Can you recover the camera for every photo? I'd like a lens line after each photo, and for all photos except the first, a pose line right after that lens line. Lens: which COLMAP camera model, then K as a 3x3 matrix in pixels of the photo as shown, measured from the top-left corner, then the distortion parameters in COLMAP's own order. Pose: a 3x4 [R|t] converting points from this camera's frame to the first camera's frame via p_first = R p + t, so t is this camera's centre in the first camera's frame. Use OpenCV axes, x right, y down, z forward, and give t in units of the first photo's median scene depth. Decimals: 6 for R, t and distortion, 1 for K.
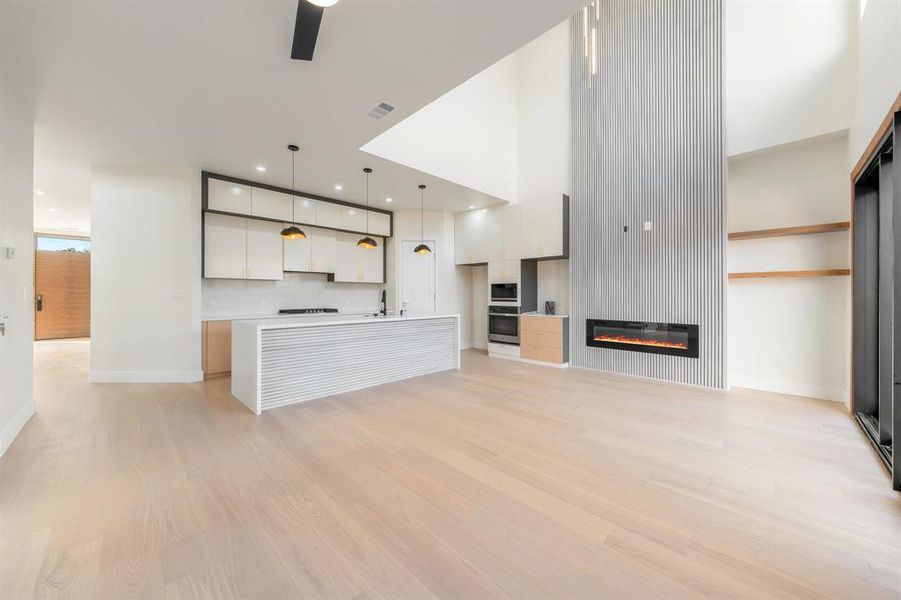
lens RADIAL K [[330.0, 0, 450.1], [0, 330.0, 294.6], [0, 0, 1]] dist [0.001468, 0.000034]
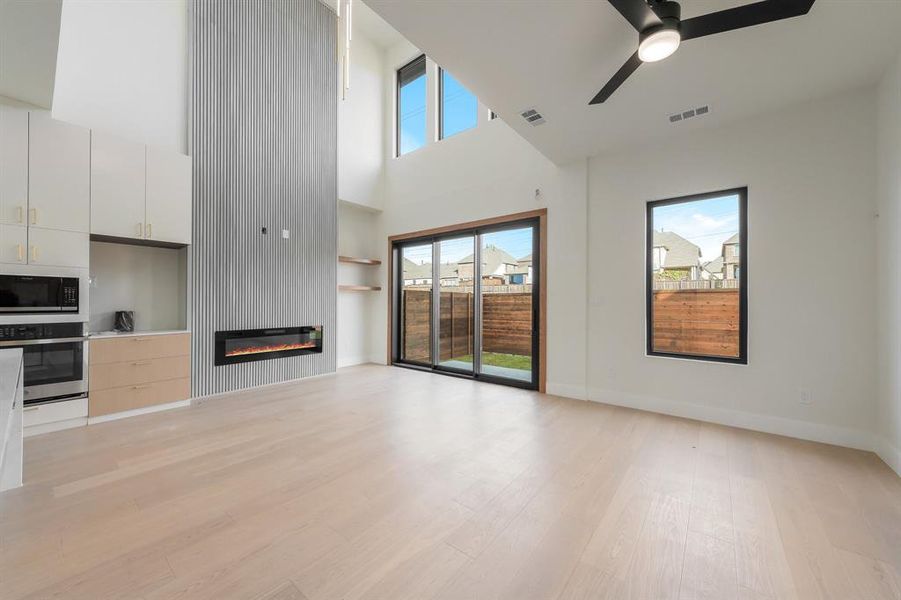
lens RADIAL K [[333.2, 0, 451.4], [0, 333.2, 298.3], [0, 0, 1]] dist [-0.000046, 0.000074]
pose [[-0.111580, 0.009418, 0.993711, -0.430216], [-0.005329, 0.999935, -0.010075, 0.000214], [-0.993741, -0.006420, -0.111522, 0.527497]]
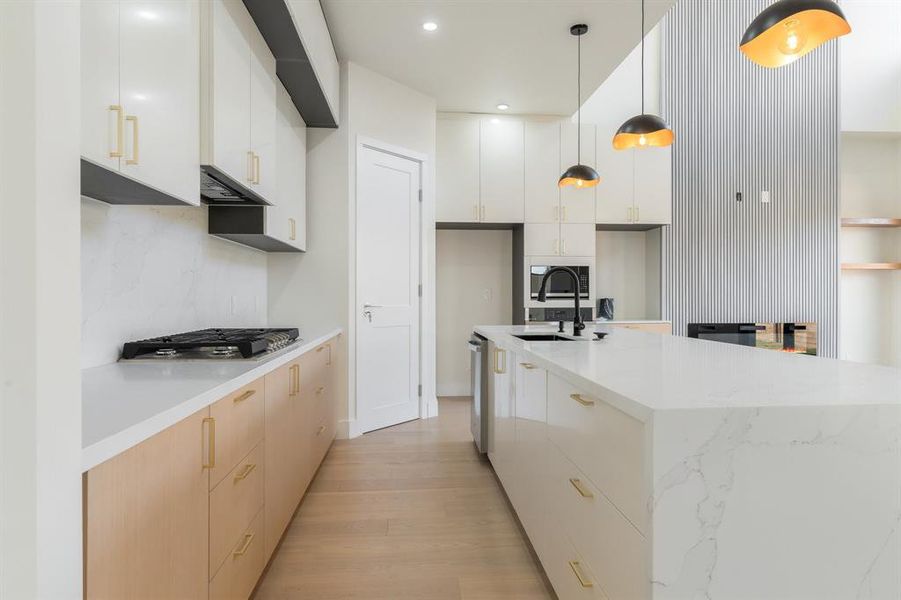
lens RADIAL K [[522.3, 0, 450.5], [0, 522.3, 300.0], [0, 0, 1]] dist [0.002456, 0.000517]
pose [[0.650857, -0.008155, 0.759157, -0.693041], [-0.000933, 0.999933, 0.011541, 0.014354], [-0.759200, -0.008219, 0.650805, 0.670162]]
